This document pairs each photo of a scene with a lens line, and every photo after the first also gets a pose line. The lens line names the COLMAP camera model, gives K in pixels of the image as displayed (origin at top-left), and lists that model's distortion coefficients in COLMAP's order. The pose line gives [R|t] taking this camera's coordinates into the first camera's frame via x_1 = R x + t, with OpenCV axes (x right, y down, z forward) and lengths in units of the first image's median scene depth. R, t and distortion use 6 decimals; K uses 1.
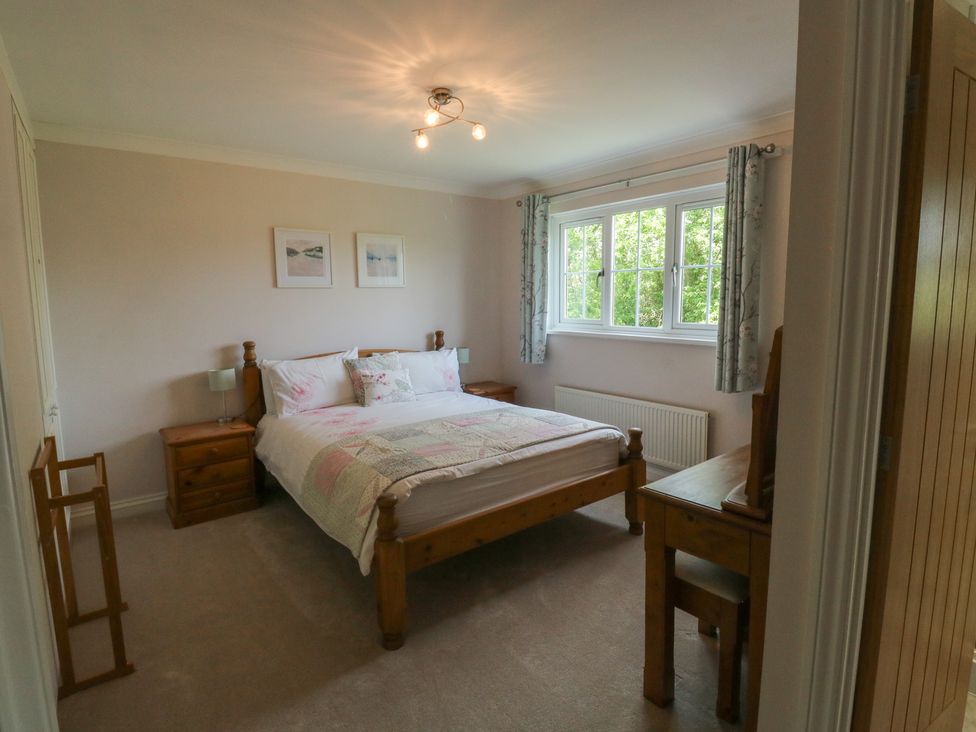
lens RADIAL K [[531.4, 0, 478.4], [0, 531.4, 369.6], [0, 0, 1]] dist [0.001488, -0.014122]
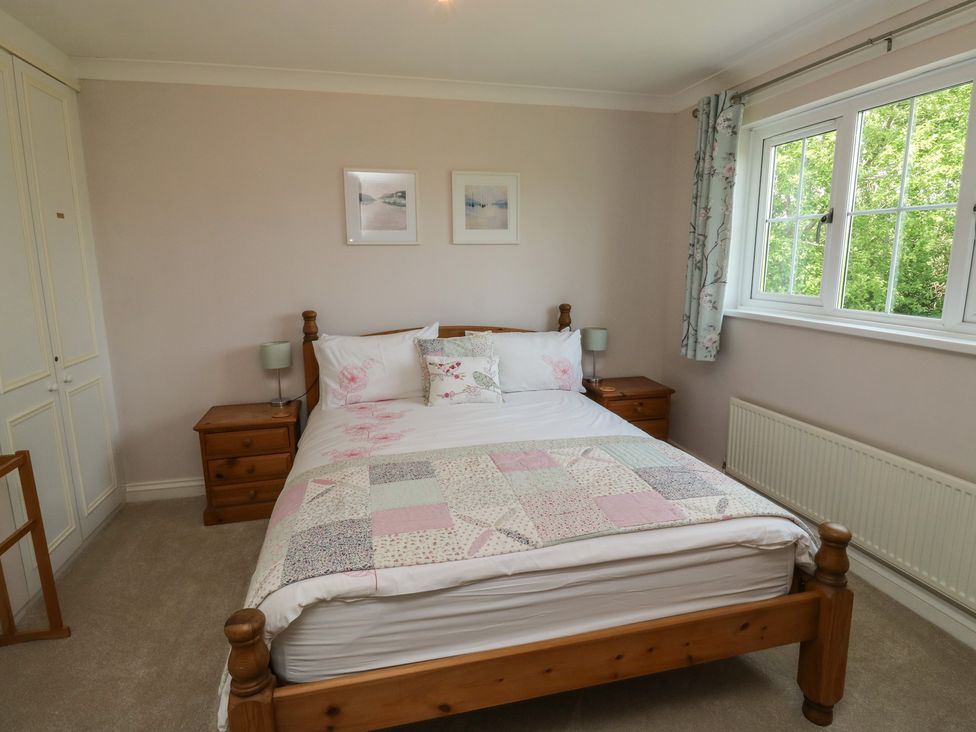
lens RADIAL K [[531.4, 0, 483.2], [0, 531.4, 362.3], [0, 0, 1]] dist [0.001488, -0.014122]
pose [[0.913323, 0.083178, -0.398651, 0.131279], [-0.058730, 0.995588, 0.073176, -0.043516], [0.402979, -0.043421, 0.914179, 0.308061]]
